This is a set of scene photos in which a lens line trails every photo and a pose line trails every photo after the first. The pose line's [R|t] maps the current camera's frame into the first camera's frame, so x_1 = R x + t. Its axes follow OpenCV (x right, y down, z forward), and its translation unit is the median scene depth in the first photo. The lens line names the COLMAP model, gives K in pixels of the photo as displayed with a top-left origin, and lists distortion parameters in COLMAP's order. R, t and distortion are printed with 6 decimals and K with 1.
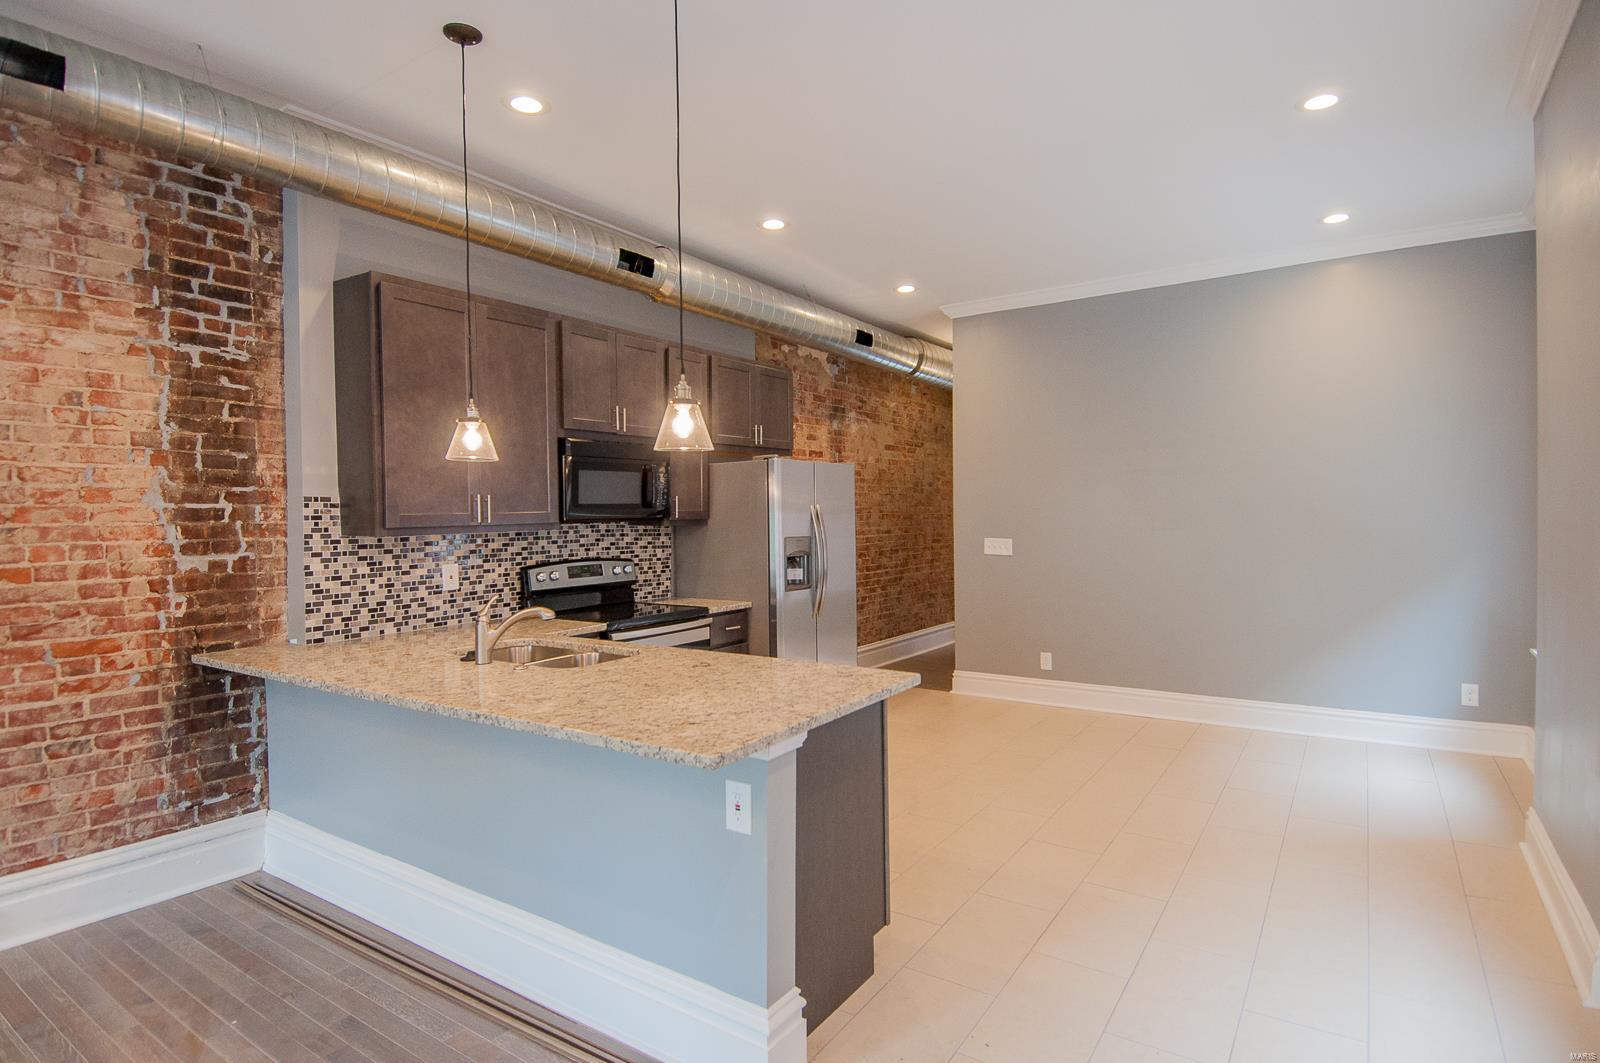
lens RADIAL K [[832.4, 0, 796.0], [0, 832.4, 526.1], [0, 0, 1]] dist [0.040639, -0.046016]
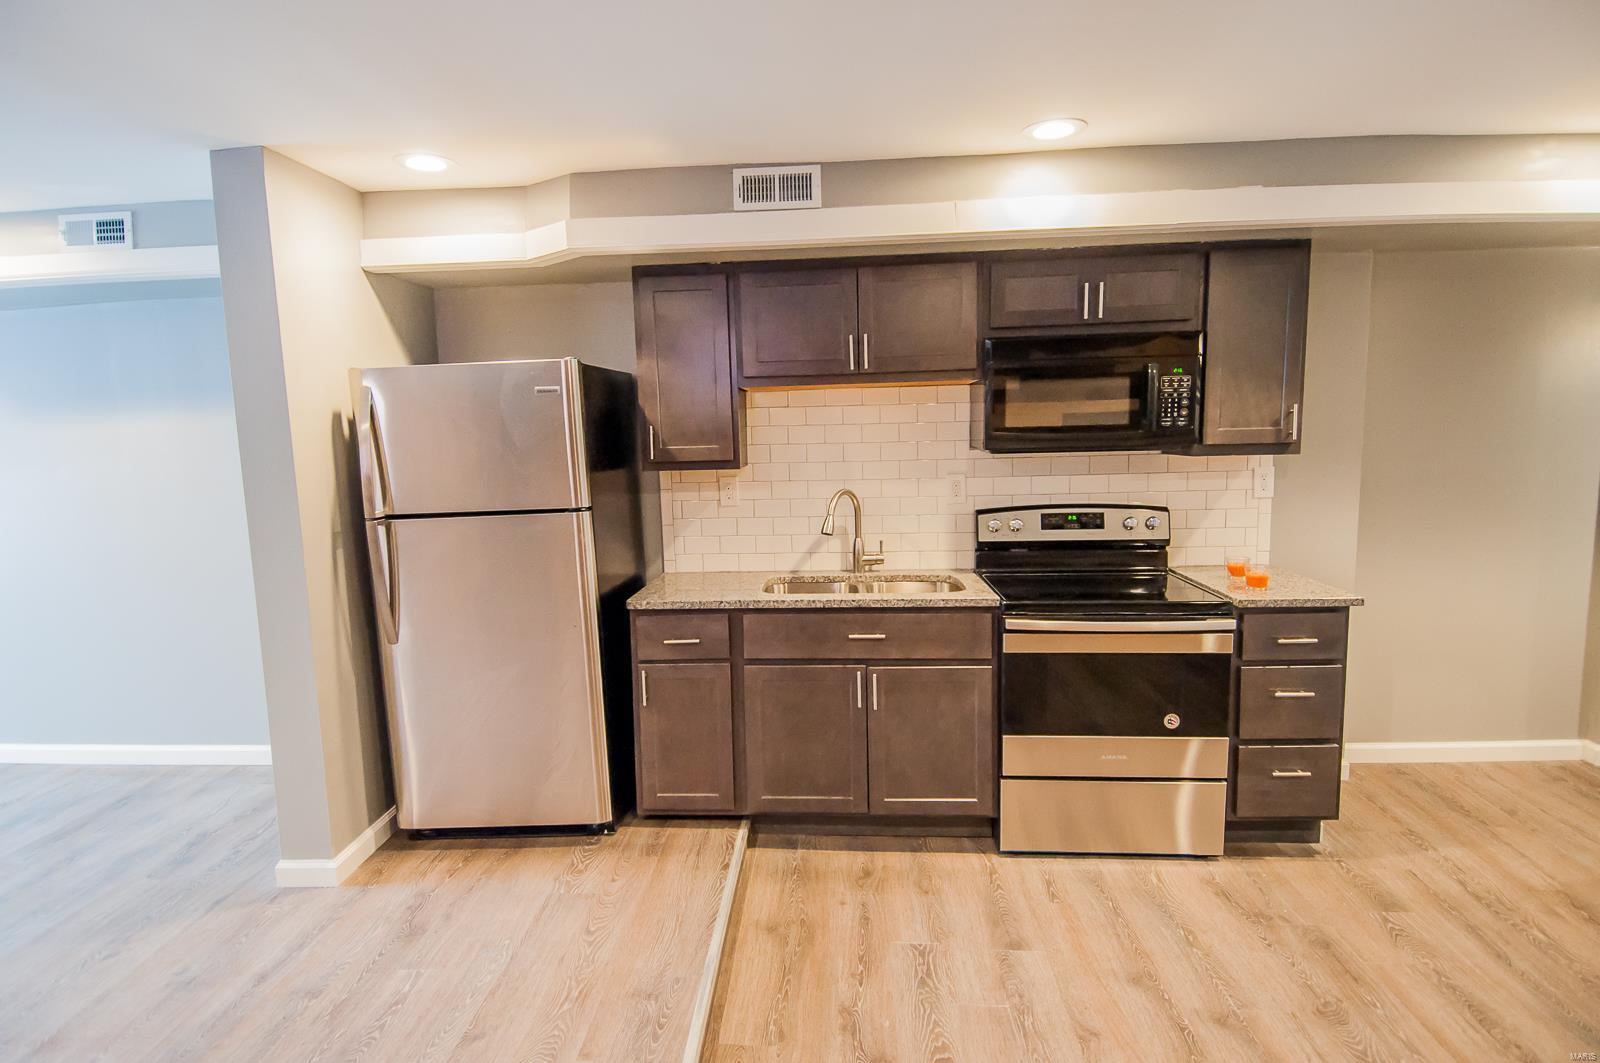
lens RADIAL K [[832.4, 0, 796.5], [0, 832.4, 532.9], [0, 0, 1]] dist [0.040639, -0.046016]
pose [[0.498822, 0.110162, -0.859675, 0.316169], [0.006497, 0.991386, 0.130810, -0.040548], [0.866680, -0.070837, 0.493810, 0.531558]]
